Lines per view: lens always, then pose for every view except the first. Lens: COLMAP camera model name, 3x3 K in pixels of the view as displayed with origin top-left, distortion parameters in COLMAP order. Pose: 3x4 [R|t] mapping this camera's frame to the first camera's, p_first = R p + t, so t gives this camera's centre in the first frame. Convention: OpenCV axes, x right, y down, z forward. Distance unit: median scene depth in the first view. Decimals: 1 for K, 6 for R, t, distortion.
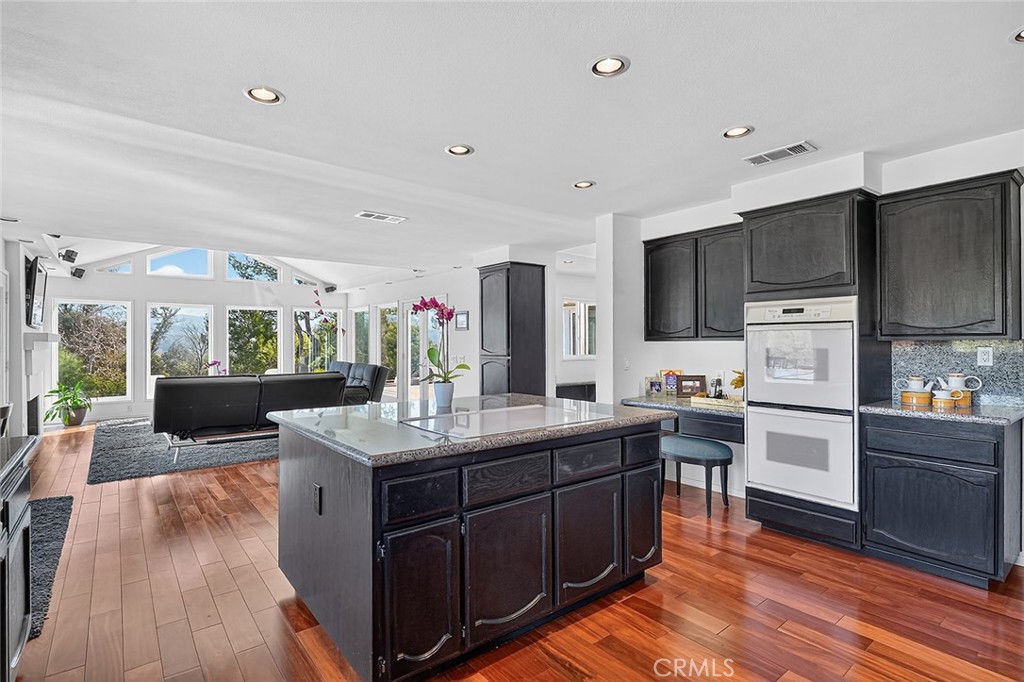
lens RADIAL K [[497.2, 0, 512.0], [0, 497.2, 341.0], [0, 0, 1]] dist [0.003521, 0.001015]
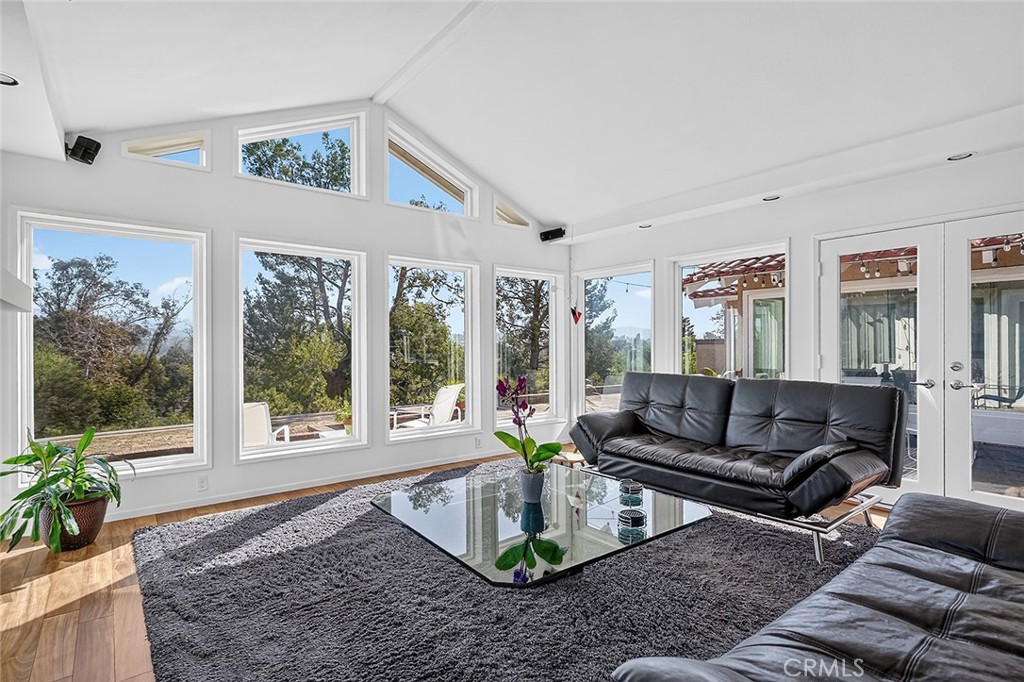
lens RADIAL K [[511.3, 0, 512.0], [0, 511.3, 341.0], [0, 0, 1]] dist [-0.001396, -0.000859]
pose [[0.999986, 0.002663, -0.004595, -0.403406], [-0.002701, 0.999963, -0.008189, 0.013931], [0.004573, 0.008201, 0.999956, 0.454375]]
